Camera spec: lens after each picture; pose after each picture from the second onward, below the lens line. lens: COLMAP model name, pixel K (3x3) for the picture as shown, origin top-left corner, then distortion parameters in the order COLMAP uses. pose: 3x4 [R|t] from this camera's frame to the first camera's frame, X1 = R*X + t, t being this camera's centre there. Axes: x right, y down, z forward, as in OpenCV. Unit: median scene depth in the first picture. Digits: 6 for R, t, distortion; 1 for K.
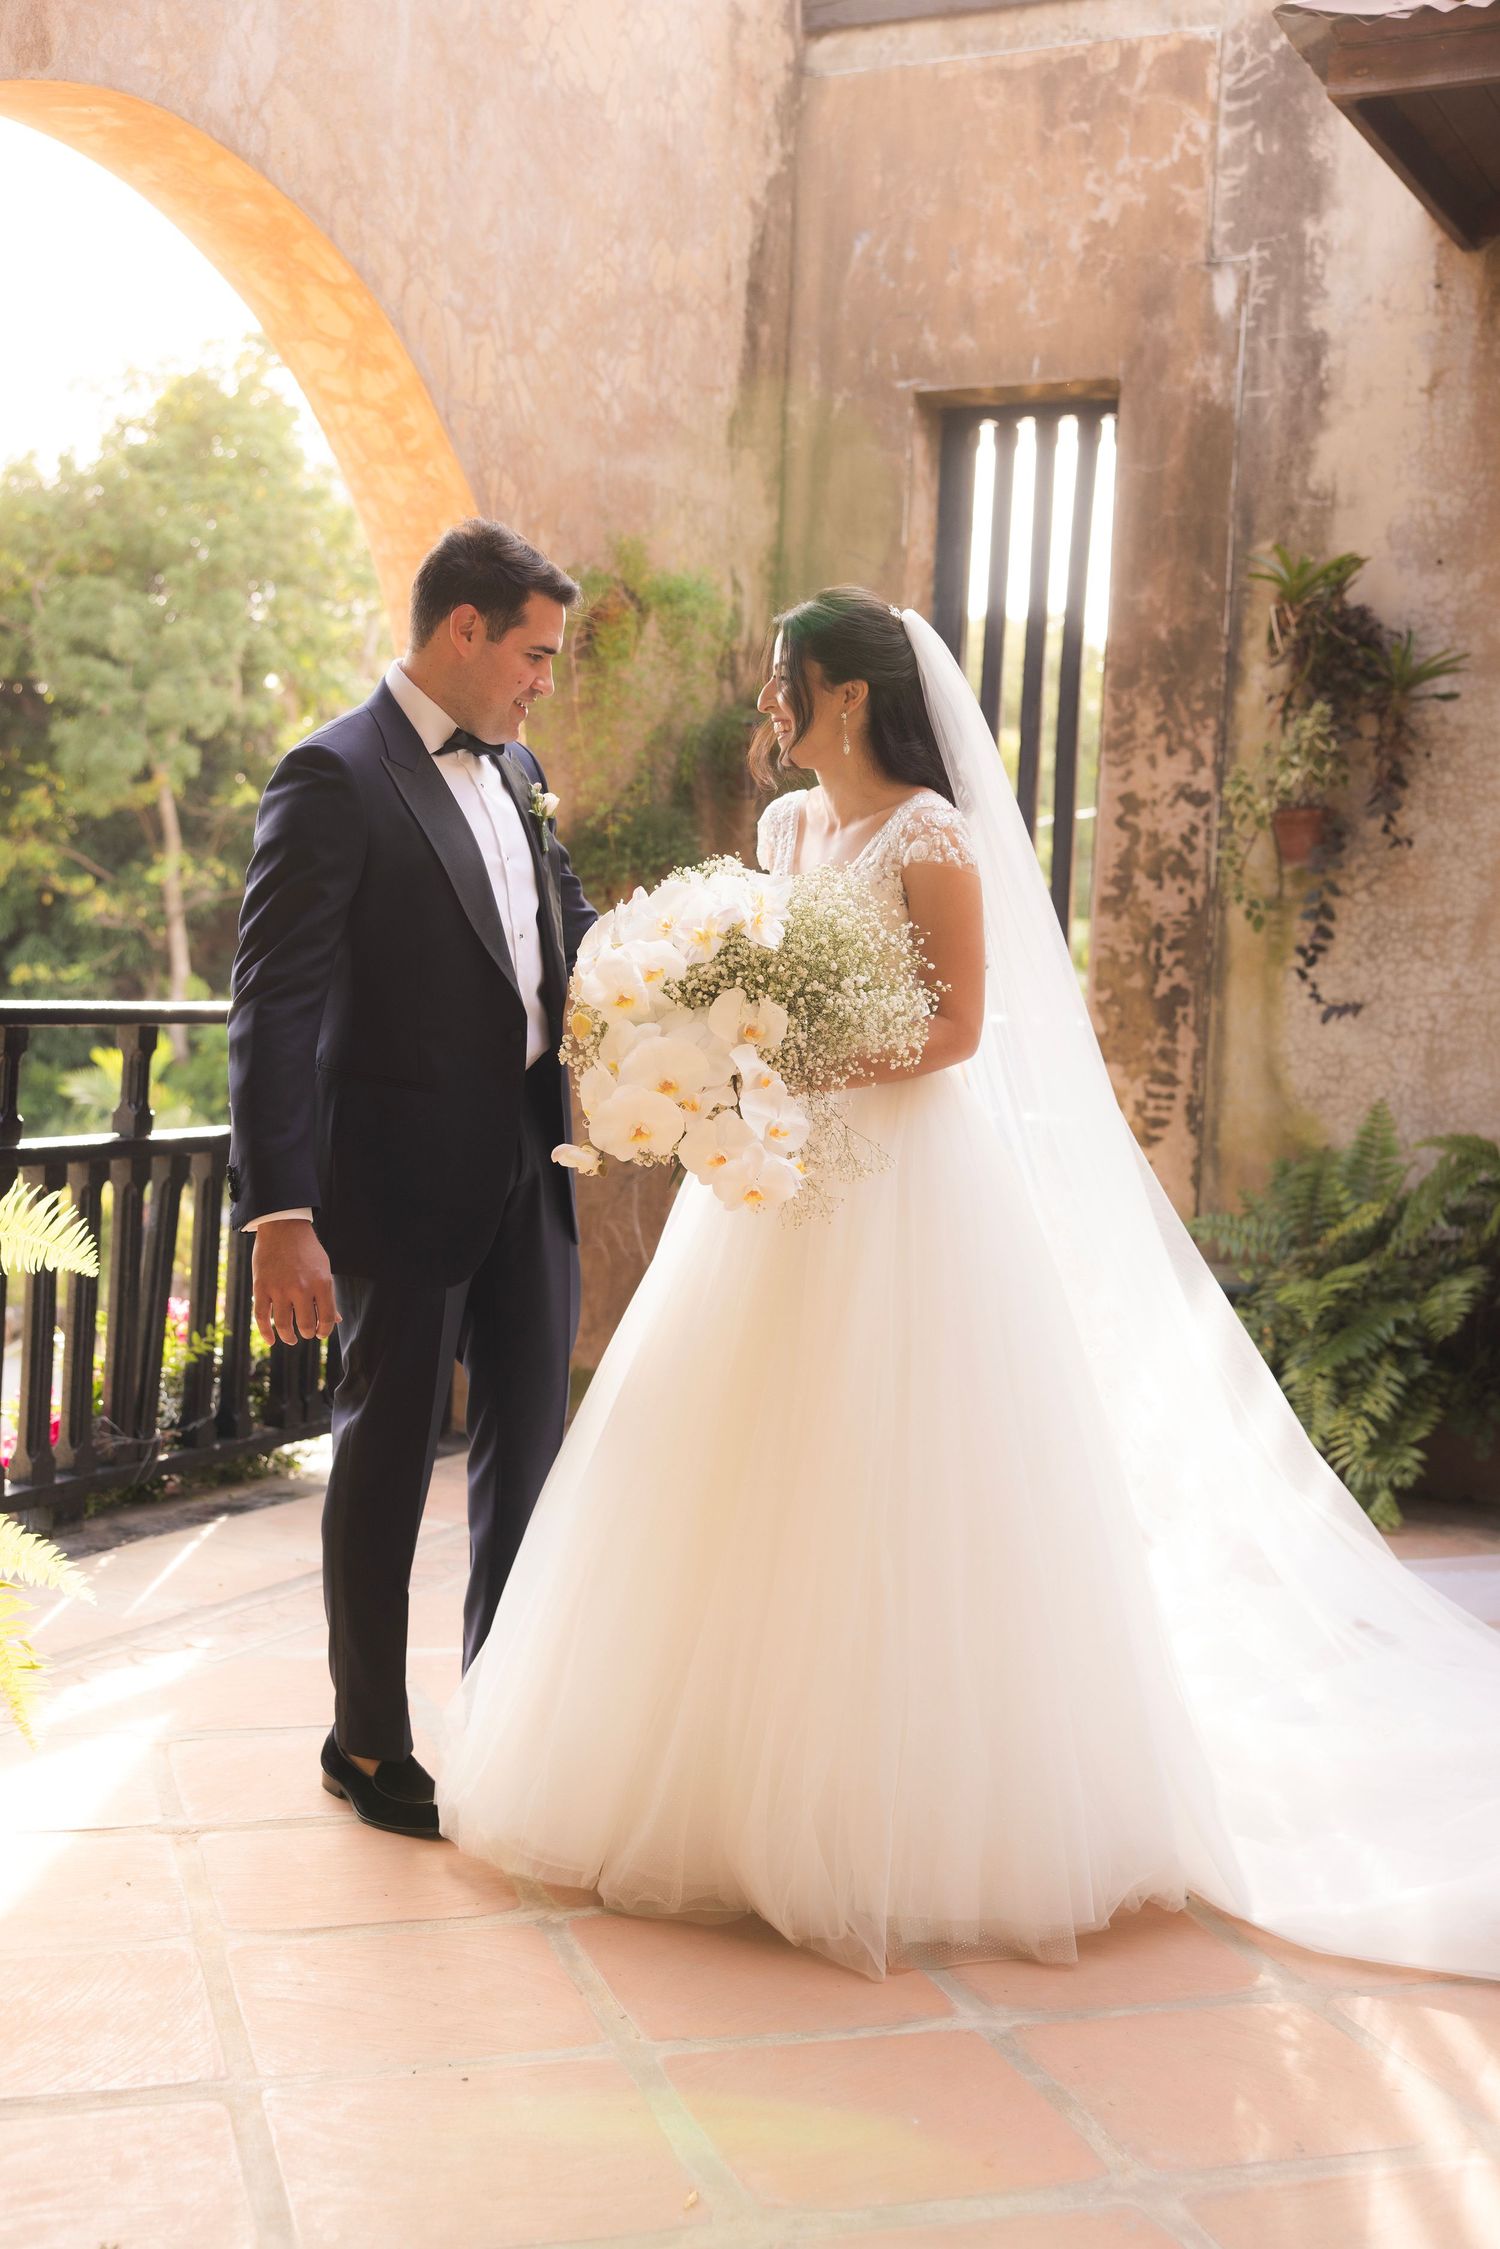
lens RADIAL K [[2592.8, 0, 716.7], [0, 2592.8, 1153.6], [0, 0, 1]] dist [0.009012, 0.033312]
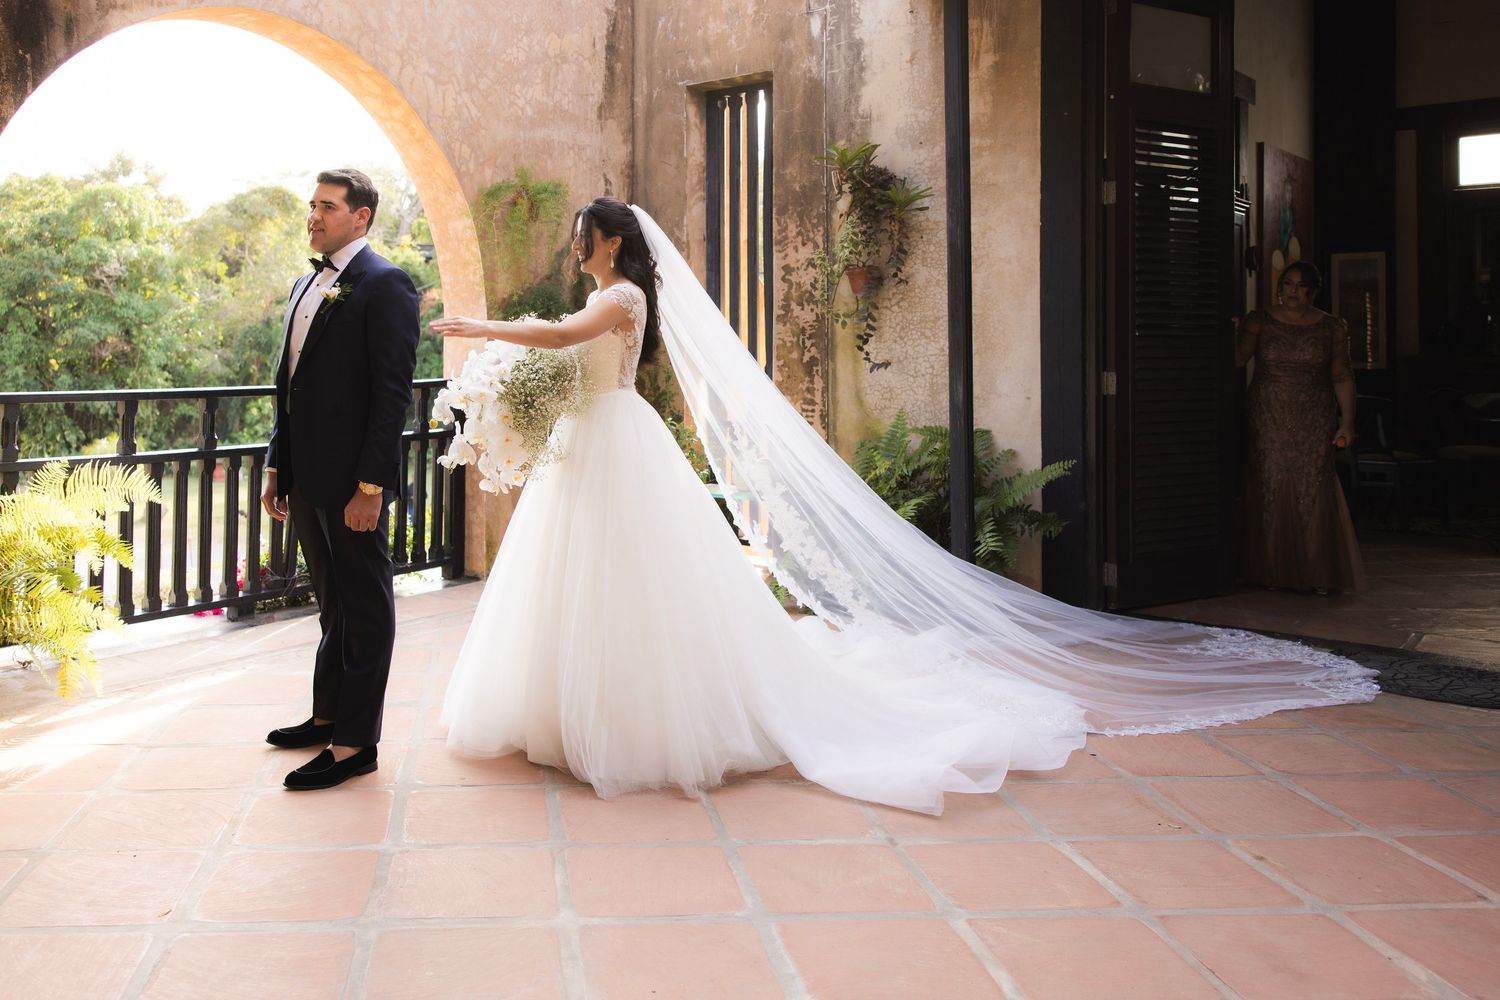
lens RADIAL K [[1228.6, 0, 538.2], [0, 1228.6, 343.3], [0, 0, 1]] dist [0.026790, -0.010075]
pose [[0.962143, -0.046696, -0.268515, 0.237519], [0.024387, 0.996011, -0.085828, 0.003477], [0.271452, 0.076031, 0.959444, 0.005328]]
